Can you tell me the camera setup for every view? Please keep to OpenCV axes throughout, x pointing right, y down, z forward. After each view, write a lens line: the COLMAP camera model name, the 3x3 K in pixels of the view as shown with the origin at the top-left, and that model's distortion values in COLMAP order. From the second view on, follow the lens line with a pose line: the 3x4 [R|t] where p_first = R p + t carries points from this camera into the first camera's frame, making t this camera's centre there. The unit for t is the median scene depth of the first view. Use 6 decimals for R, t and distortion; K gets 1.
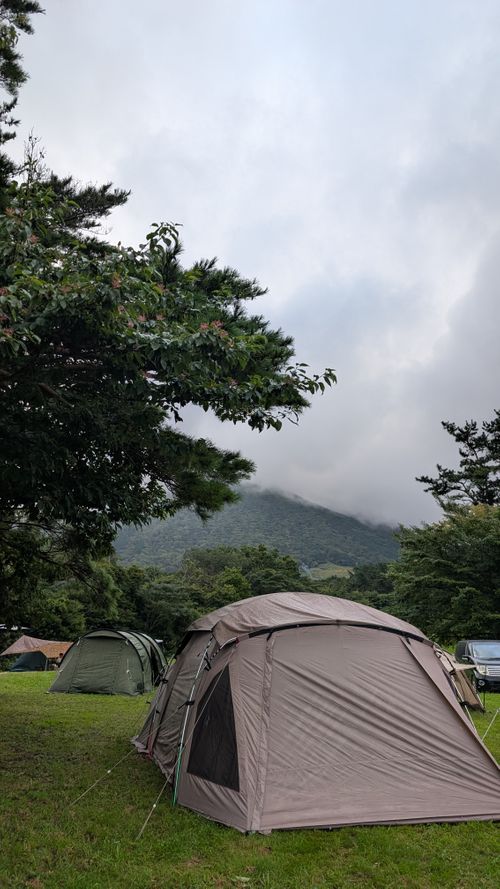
lens RADIAL K [[667.5, 0, 233.4], [0, 667.5, 448.9], [0, 0, 1]] dist [0.051506, -0.082717]
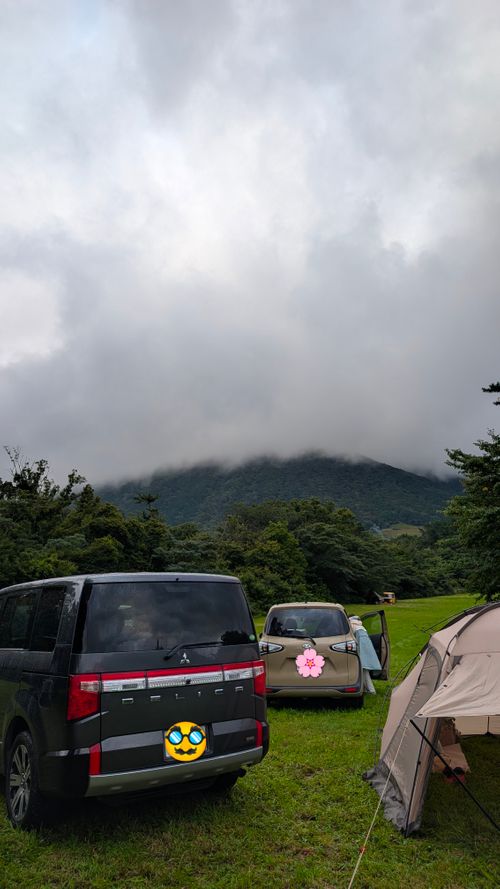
lens RADIAL K [[659.8, 0, 246.5], [0, 659.8, 440.1], [0, 0, 1]] dist [0.055510, -0.077524]
pose [[0.995382, -0.045640, -0.084444, 0.066171], [0.048654, 0.998237, 0.033990, 0.067033], [0.082744, -0.037941, 0.995848, 0.231910]]
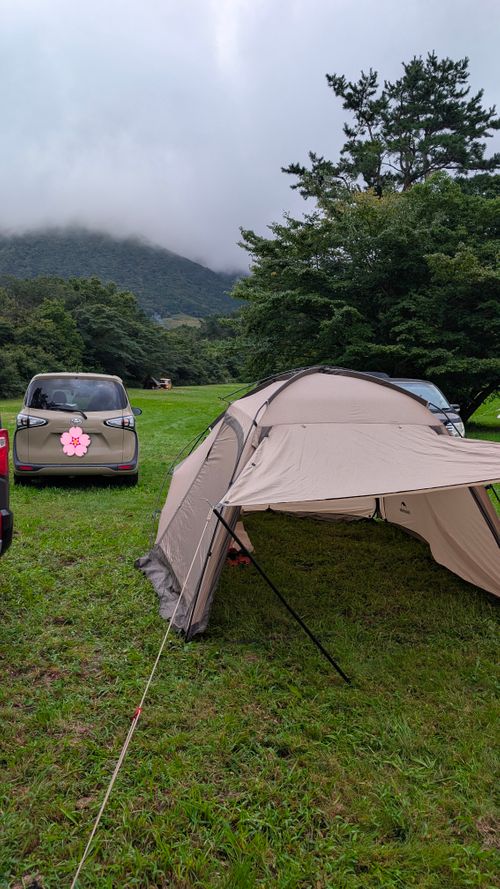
lens RADIAL K [[659.8, 0, 246.5], [0, 659.8, 440.1], [0, 0, 1]] dist [0.055510, -0.077524]
pose [[0.972113, -0.005886, 0.234438, 0.067159], [-0.076301, 0.937354, 0.339921, 0.079443], [-0.221752, -0.348329, 0.910765, 0.261609]]
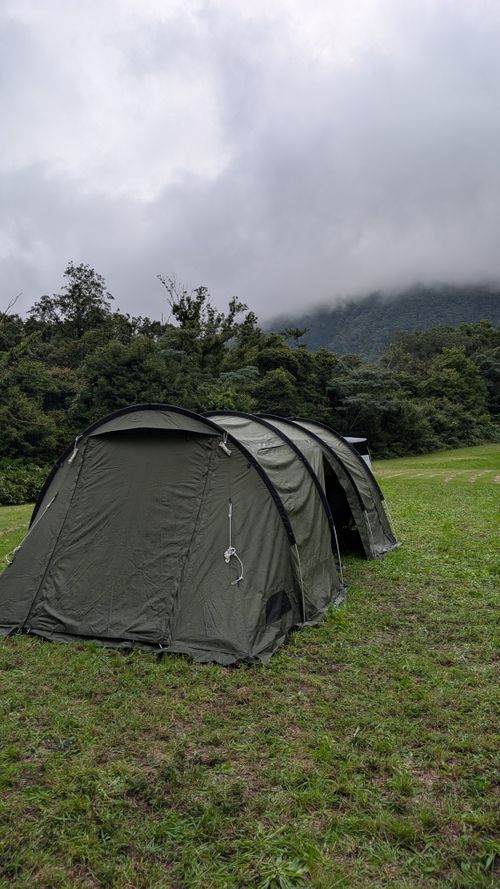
lens RADIAL K [[659.8, 0, 246.5], [0, 659.8, 440.1], [0, 0, 1]] dist [0.055510, -0.077524]
pose [[0.958087, -0.050007, -0.282080, -0.033391], [0.124480, 0.959505, 0.252696, 0.098798], [0.258021, -0.277218, 0.925514, 0.340483]]
